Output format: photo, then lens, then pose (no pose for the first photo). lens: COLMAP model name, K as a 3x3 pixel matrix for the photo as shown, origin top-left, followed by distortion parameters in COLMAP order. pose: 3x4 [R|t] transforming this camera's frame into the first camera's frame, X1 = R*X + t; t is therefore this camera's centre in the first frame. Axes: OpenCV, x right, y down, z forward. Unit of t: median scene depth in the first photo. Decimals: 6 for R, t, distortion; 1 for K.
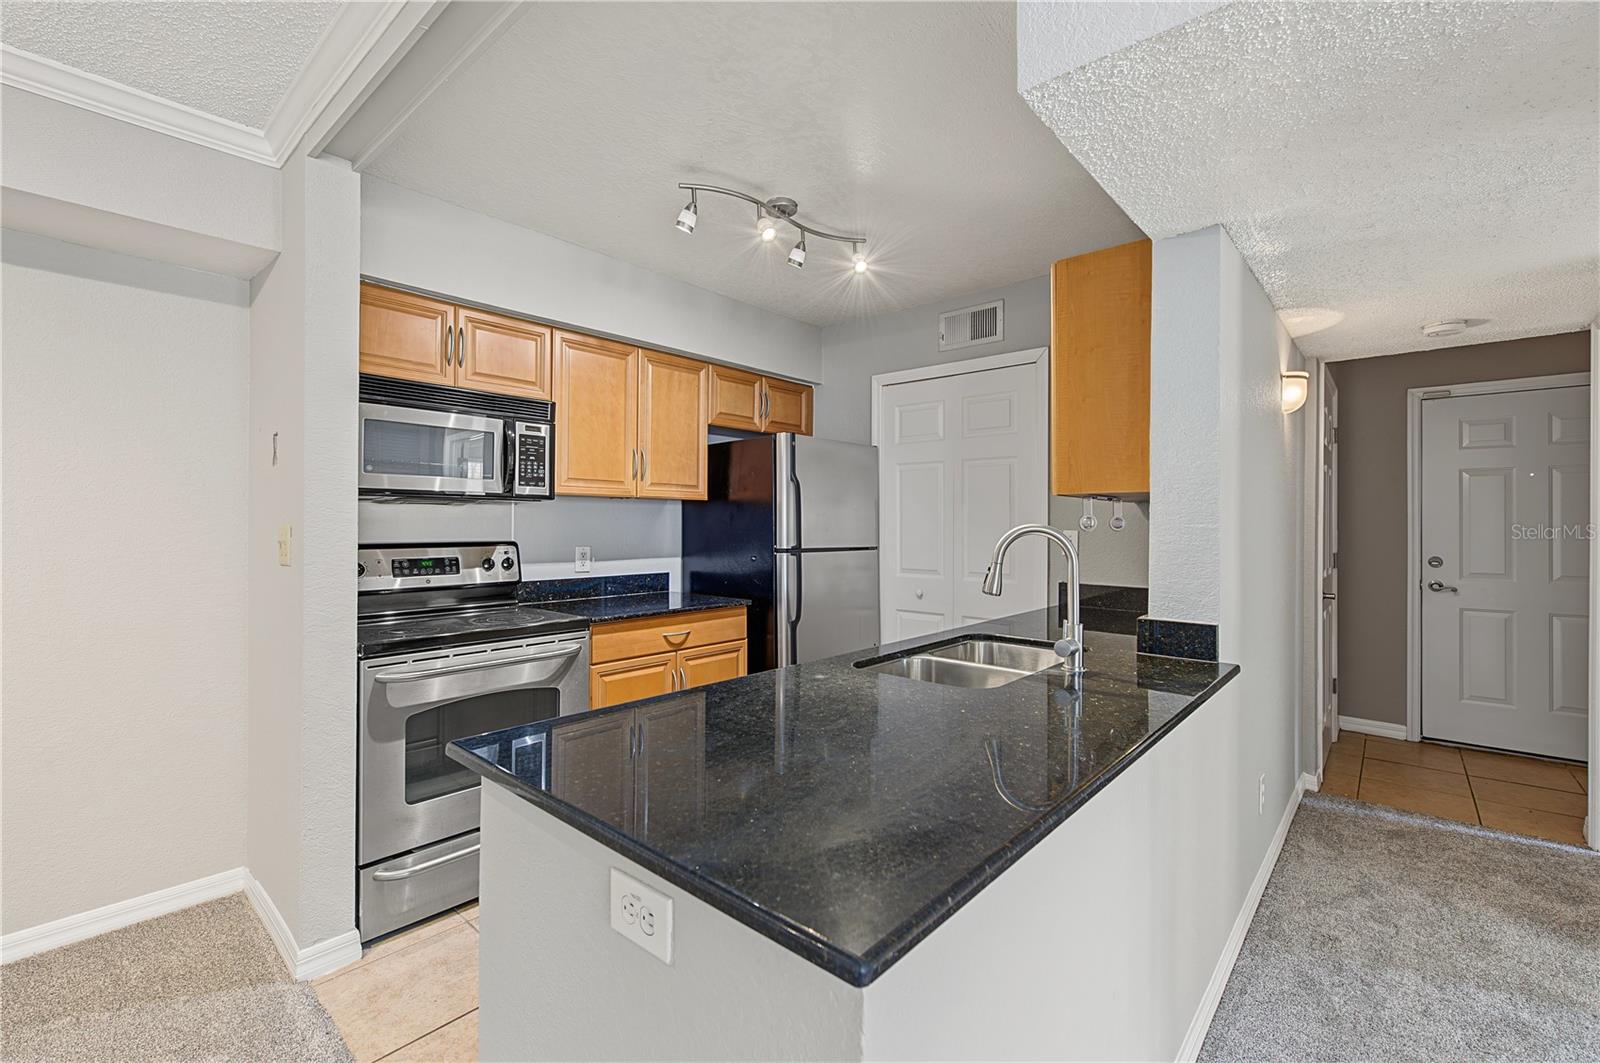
lens RADIAL K [[680.4, 0, 800.9], [0, 680.4, 521.1], [0, 0, 1]] dist [-0.000063, -0.000448]
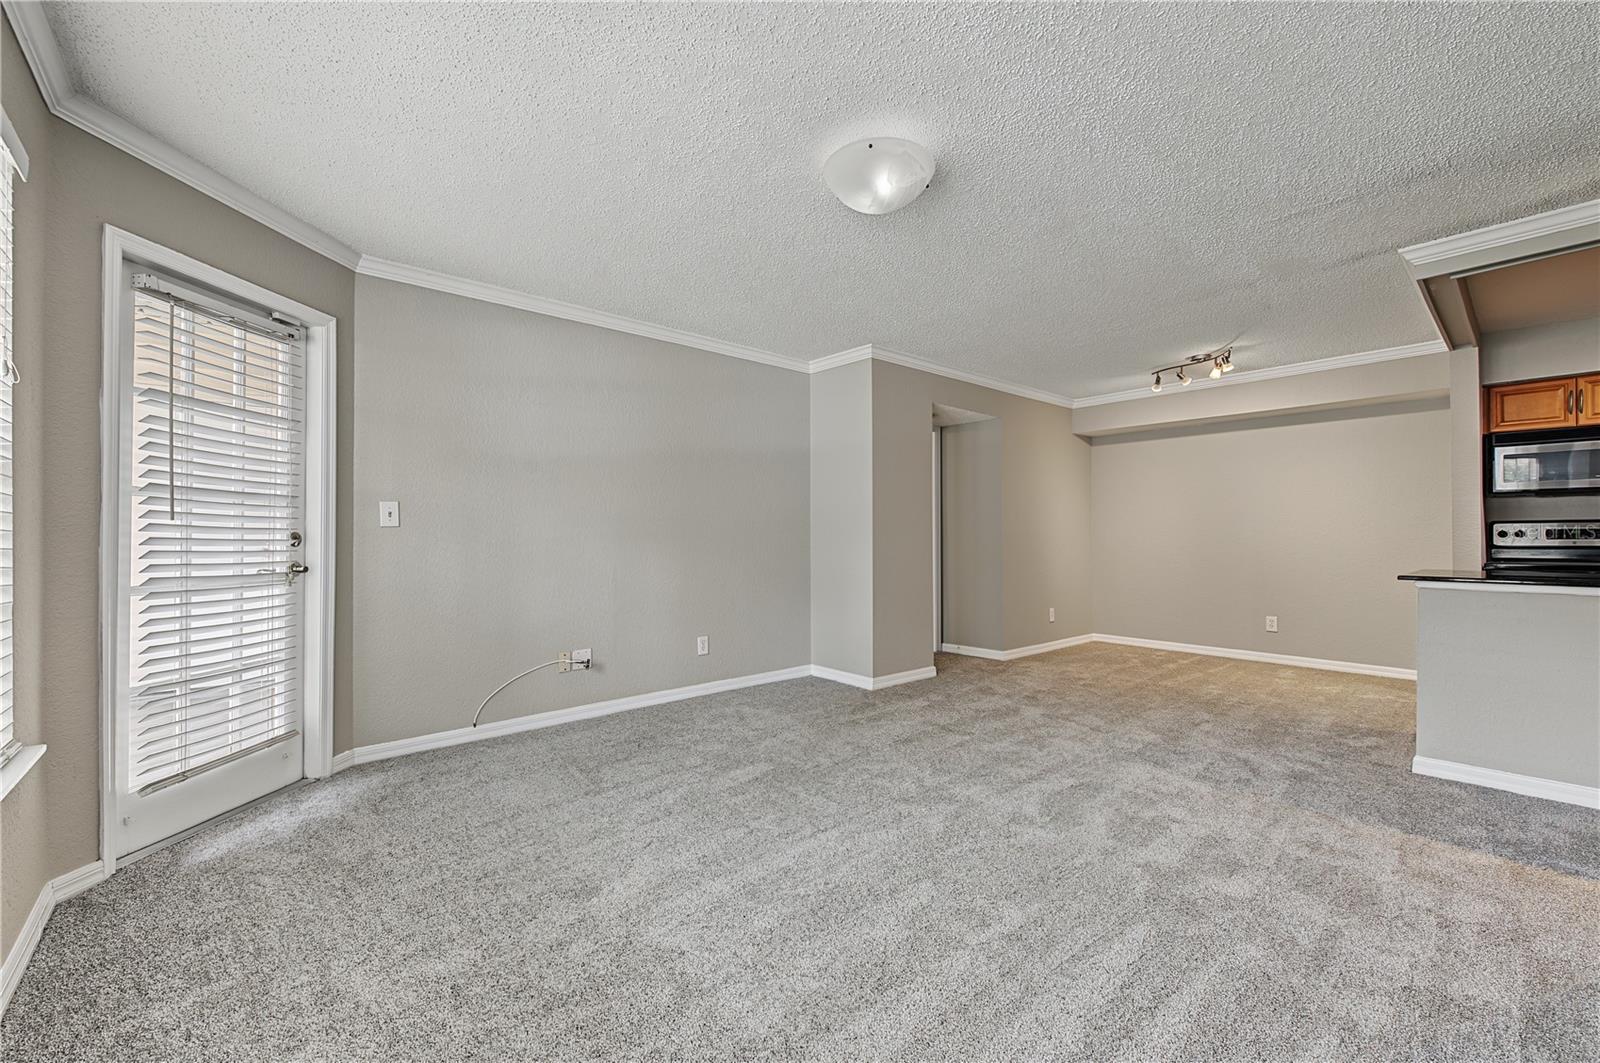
lens RADIAL K [[659.0, 0, 794.6], [0, 659.0, 531.1], [0, 0, 1]] dist [0.000238, -0.002141]
pose [[-0.135619, -0.013754, -0.990666, 1.170884], [0.004343, 0.999886, -0.014476, 0.067970], [0.990752, -0.006265, -0.135543, -0.601634]]
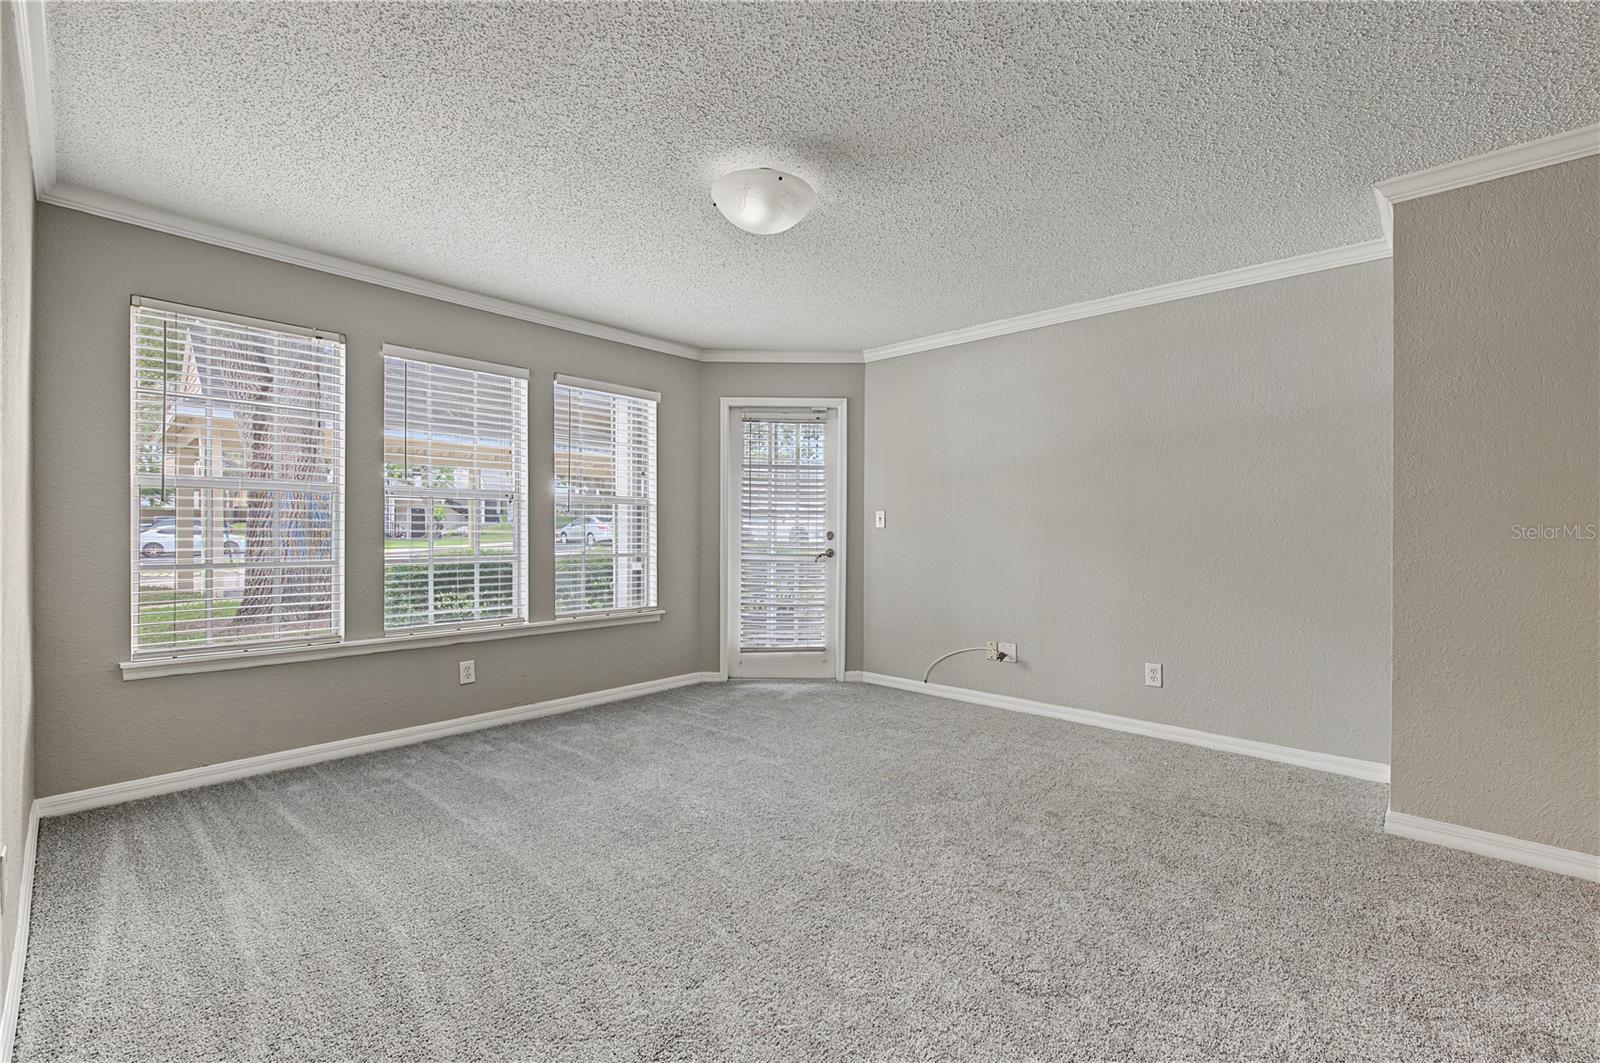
lens RADIAL K [[659.0, 0, 794.6], [0, 659.0, 531.1], [0, 0, 1]] dist [0.000238, -0.002141]
pose [[-0.999437, -0.013386, 0.030769, 0.313072], [-0.013463, 0.999907, -0.002296, 0.055804], [-0.030735, -0.002709, -0.999524, 0.220325]]
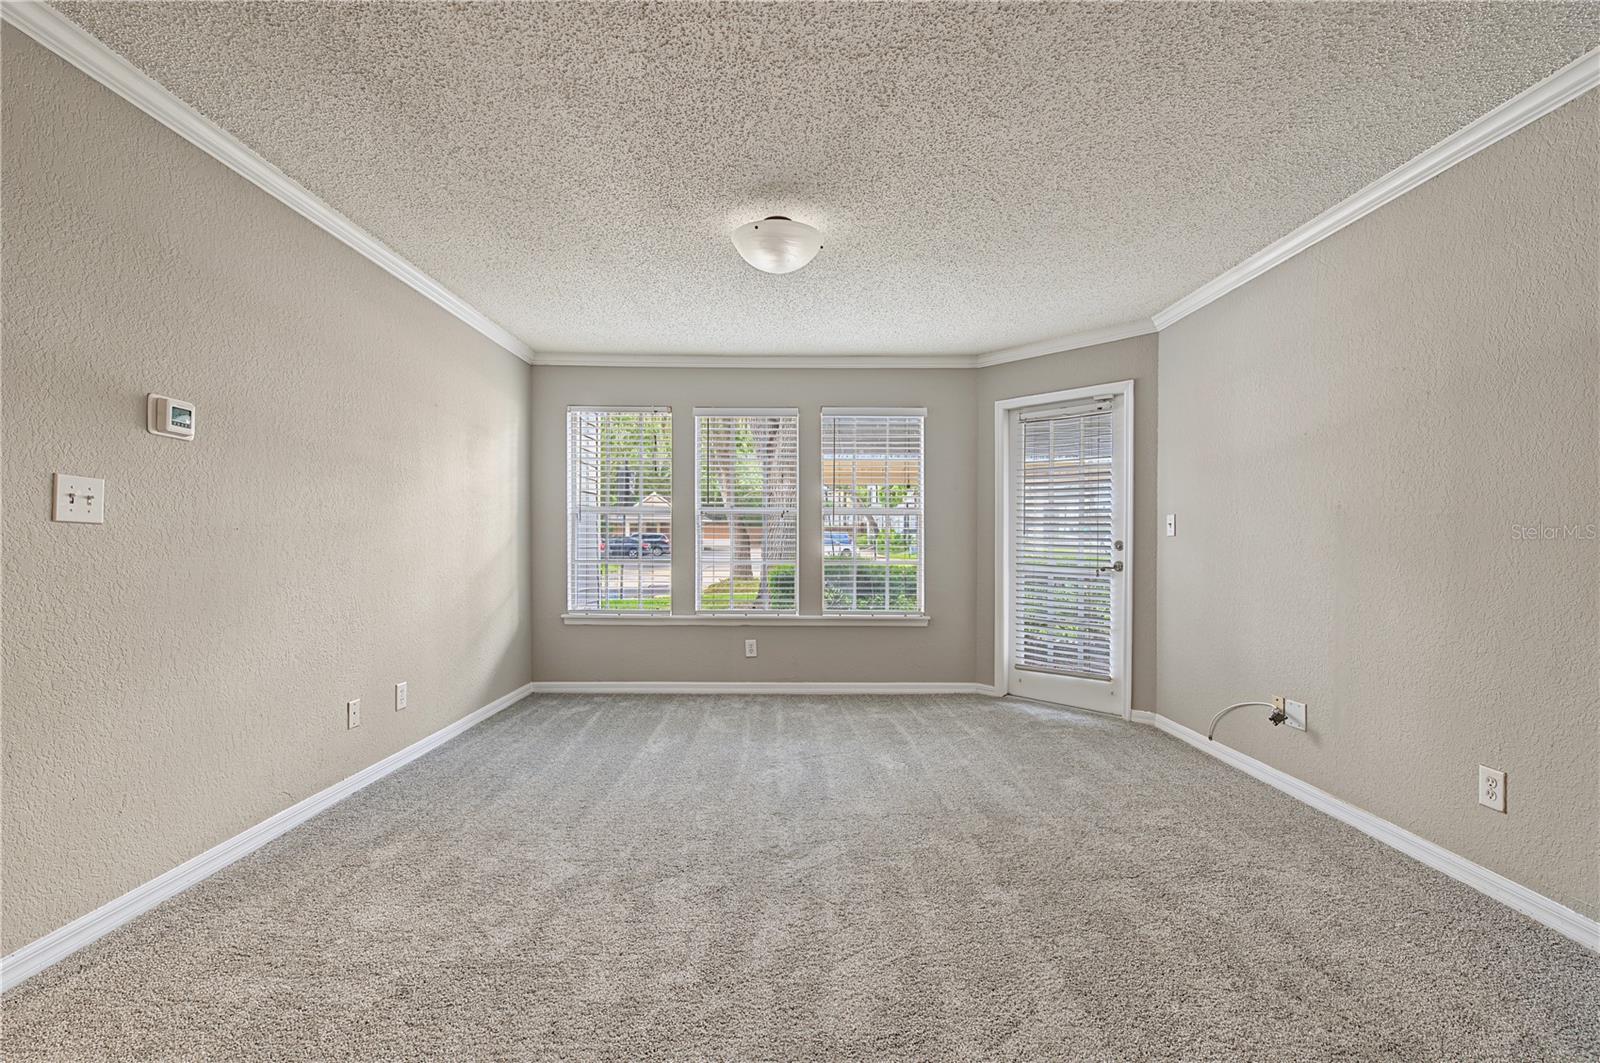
lens RADIAL K [[667.2, 0, 800.9], [0, 667.2, 538.9], [0, 0, 1]] dist [-0.000818, -0.001087]
pose [[-0.668898, -0.010028, 0.743287, -0.348740], [-0.011870, 0.999926, 0.002809, 0.052341], [-0.743260, -0.006944, -0.668967, -0.000760]]
